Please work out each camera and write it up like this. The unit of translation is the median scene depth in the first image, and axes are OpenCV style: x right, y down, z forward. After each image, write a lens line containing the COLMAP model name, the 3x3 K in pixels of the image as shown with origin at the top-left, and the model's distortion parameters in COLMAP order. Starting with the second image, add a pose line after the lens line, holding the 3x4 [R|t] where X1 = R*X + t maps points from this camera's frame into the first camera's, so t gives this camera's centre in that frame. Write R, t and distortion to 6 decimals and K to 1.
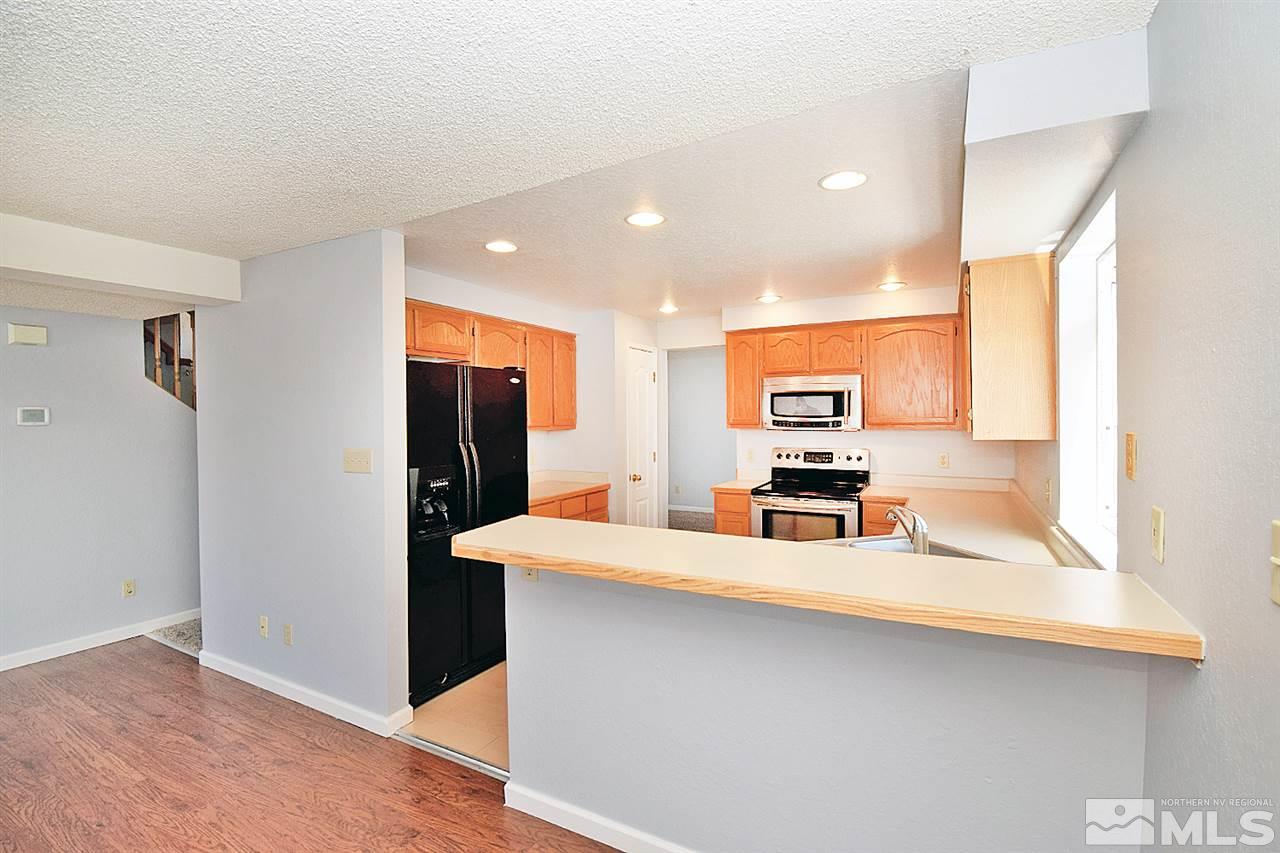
lens RADIAL K [[587.1, 0, 636.9], [0, 587.1, 424.8], [0, 0, 1]] dist [-0.005931, -0.004352]
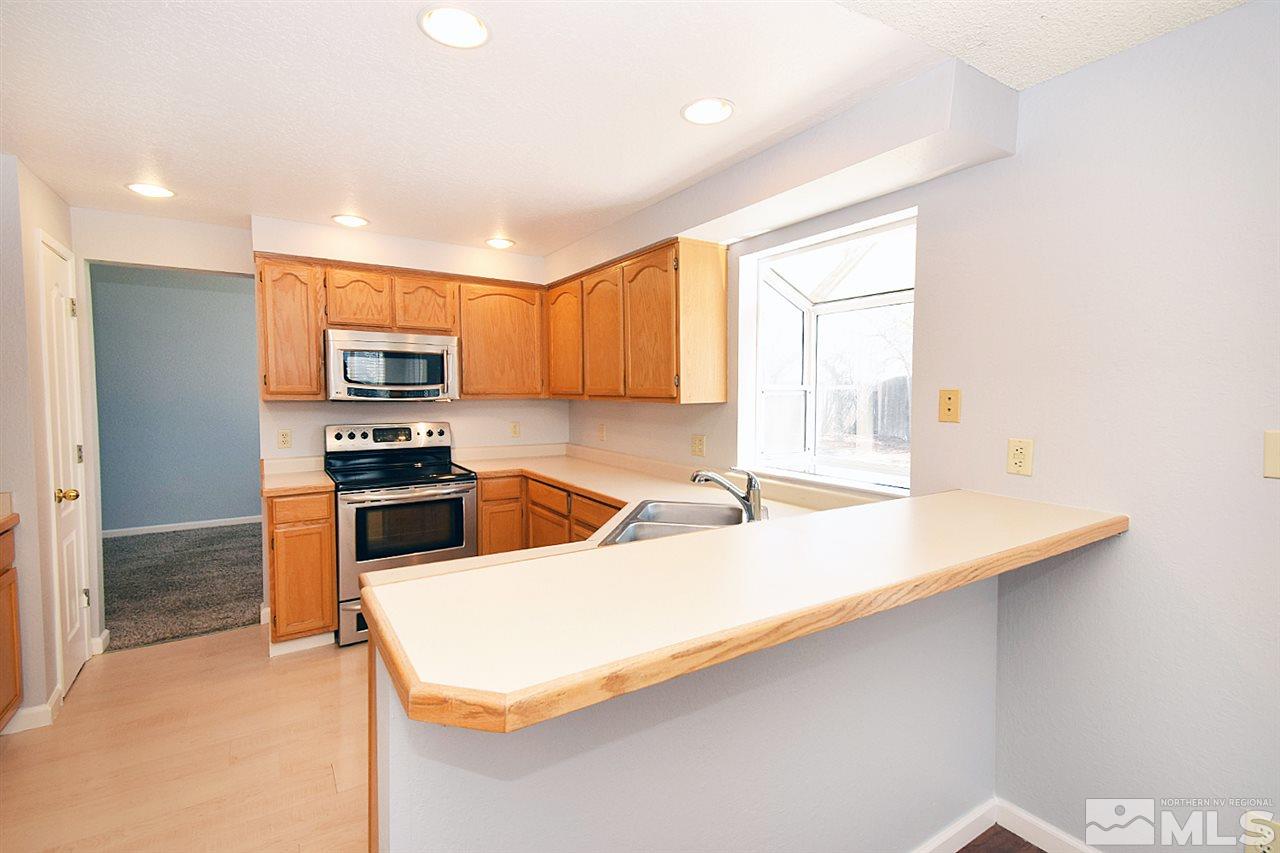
lens RADIAL K [[587.1, 0, 641.7], [0, 587.1, 422.0], [0, 0, 1]] dist [-0.005931, -0.004352]
pose [[0.483312, -0.036667, 0.874680, -0.246242], [0.006977, 0.999252, 0.038034, 0.009900], [-0.875420, -0.012280, 0.483207, 0.324028]]
